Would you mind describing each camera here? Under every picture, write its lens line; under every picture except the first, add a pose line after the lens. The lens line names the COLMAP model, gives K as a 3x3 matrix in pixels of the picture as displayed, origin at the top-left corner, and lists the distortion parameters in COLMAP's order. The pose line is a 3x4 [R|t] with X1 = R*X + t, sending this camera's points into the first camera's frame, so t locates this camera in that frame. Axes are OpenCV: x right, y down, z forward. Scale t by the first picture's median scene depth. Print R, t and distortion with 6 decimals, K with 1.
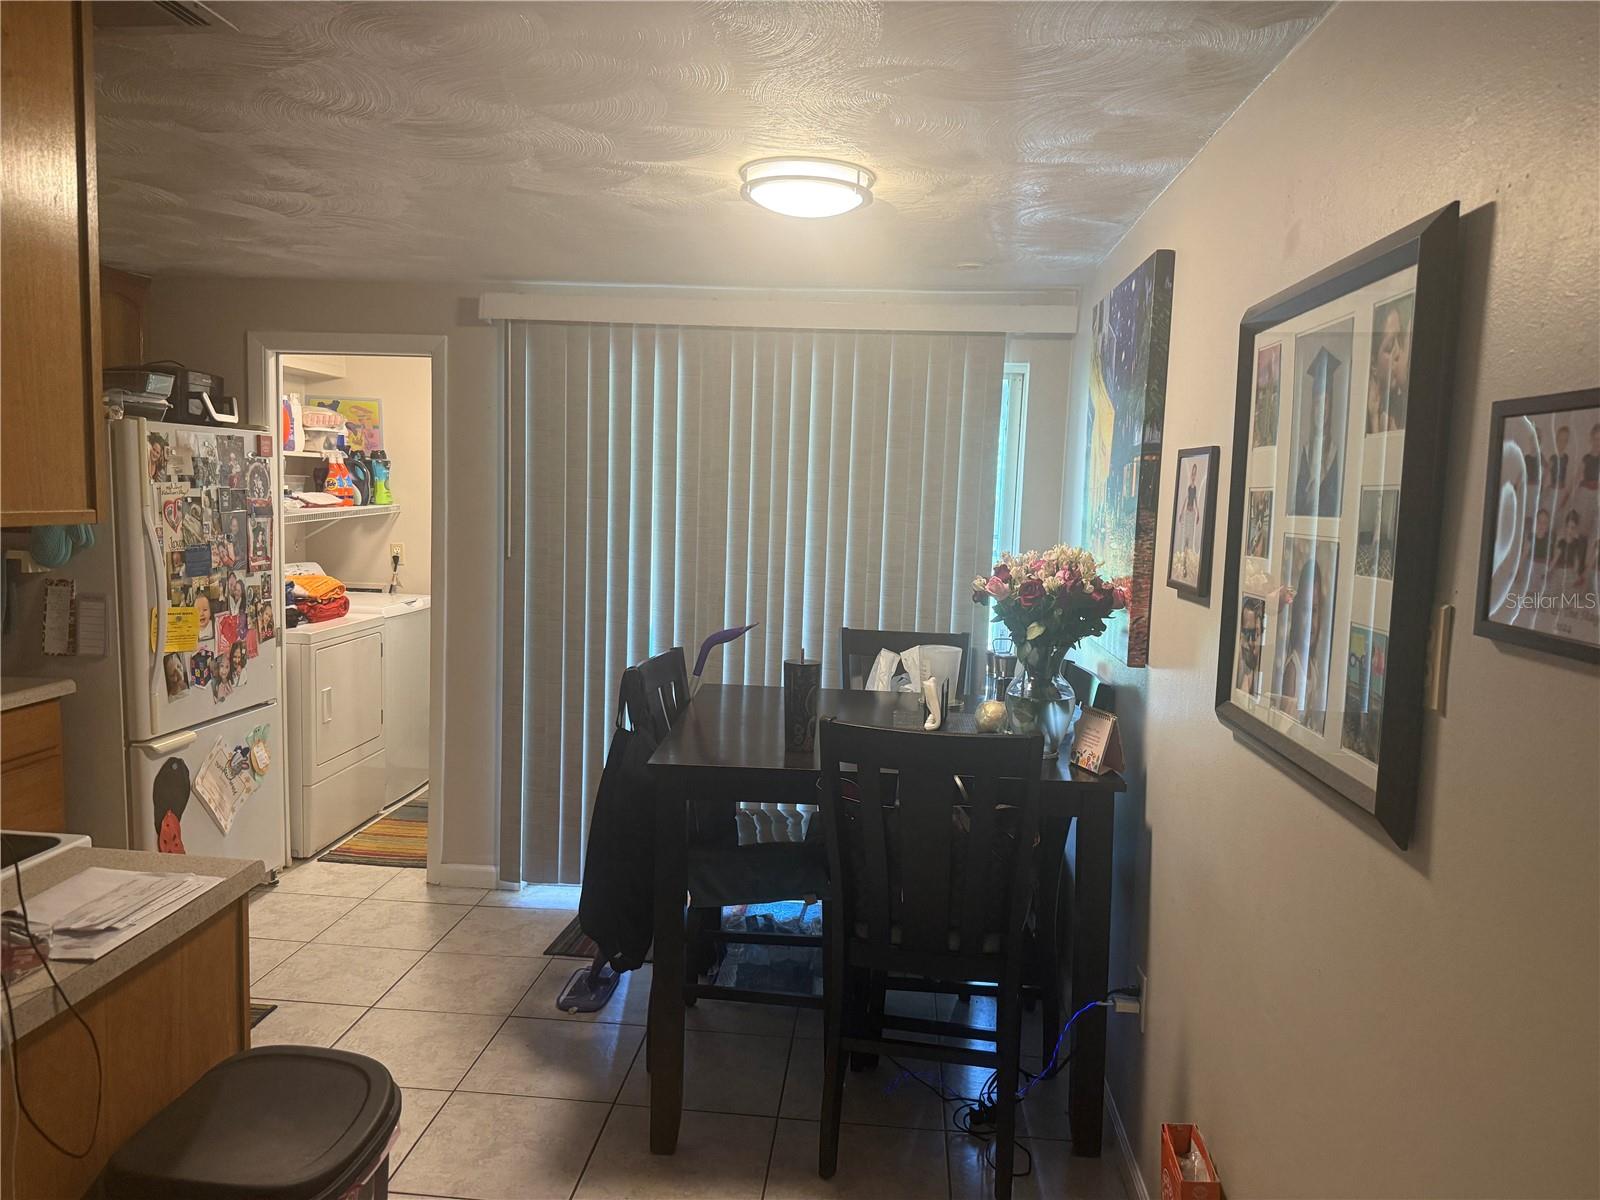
lens RADIAL K [[1113.7, 0, 792.8], [0, 1113.7, 604.3], [0, 0, 1]] dist [0.073078, -0.127599]
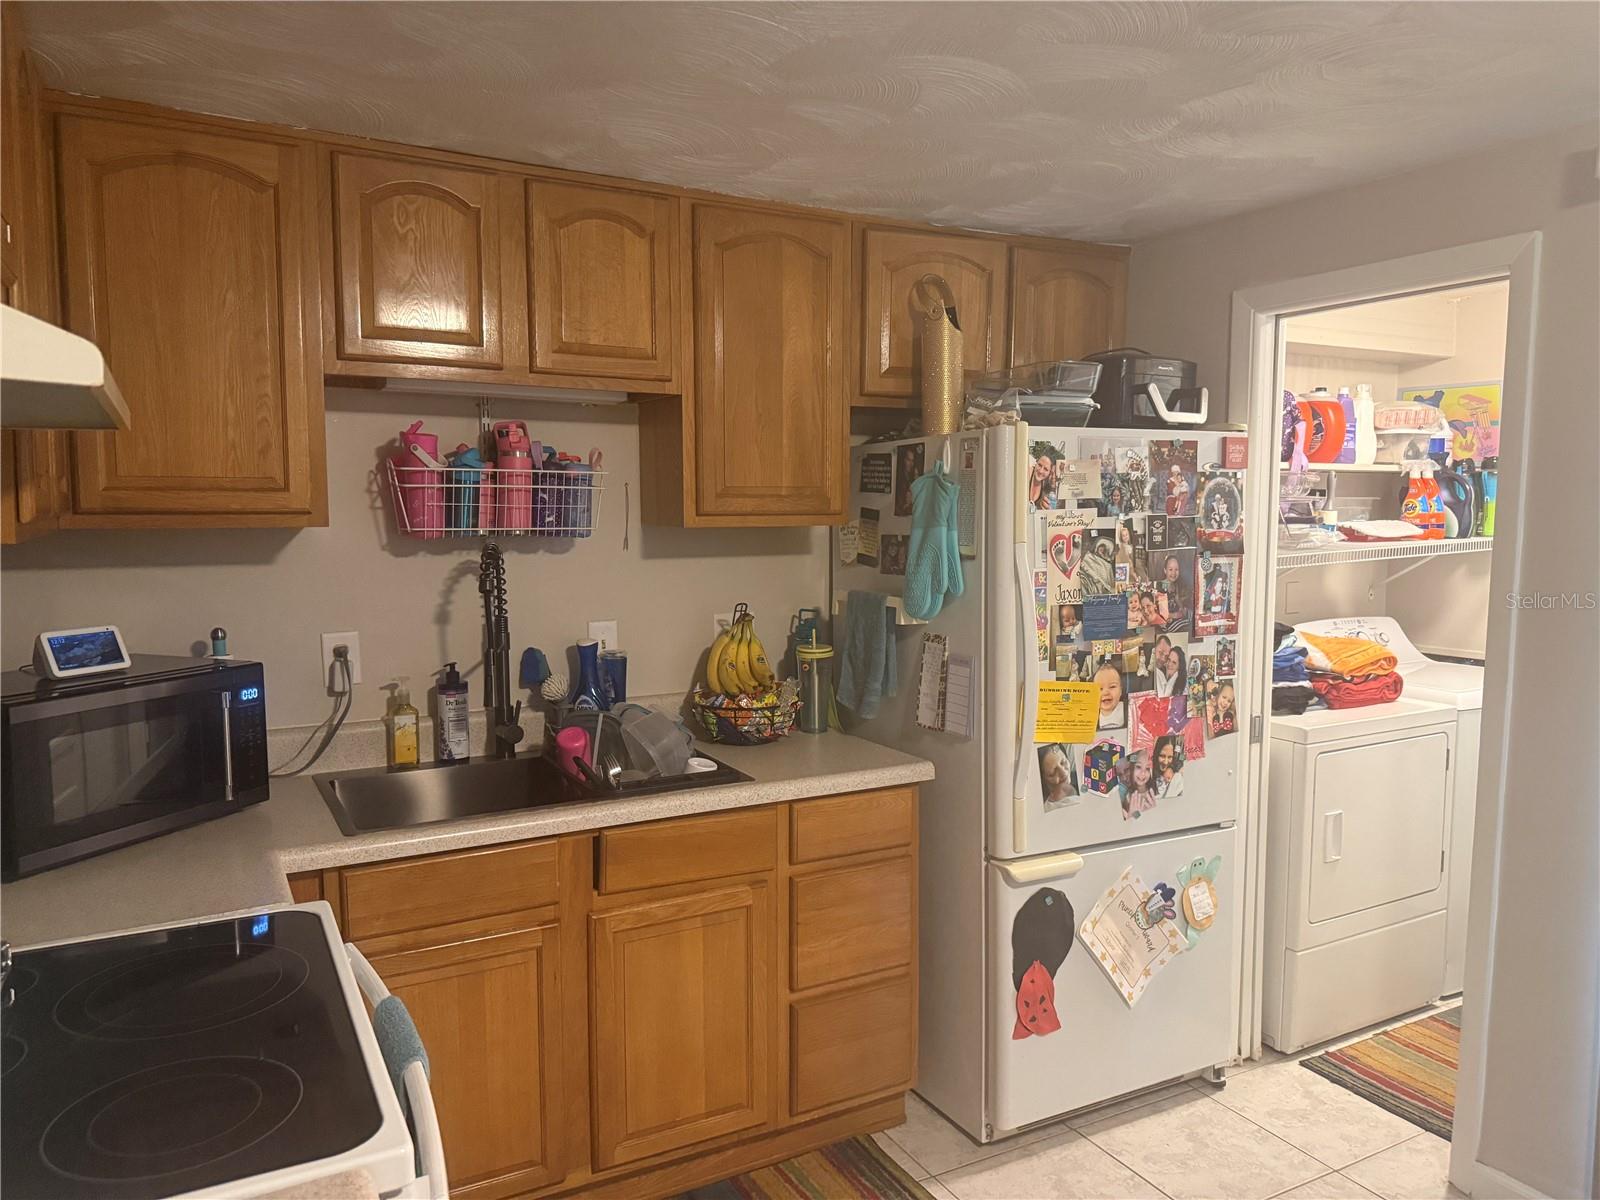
lens RADIAL K [[1113.7, 0, 792.8], [0, 1113.7, 604.3], [0, 0, 1]] dist [0.073078, -0.127599]
pose [[0.540221, 0.043455, -0.840401, -0.037679], [-0.067672, 0.997675, 0.008087, -0.038194], [0.838798, 0.052503, 0.541905, 0.430526]]
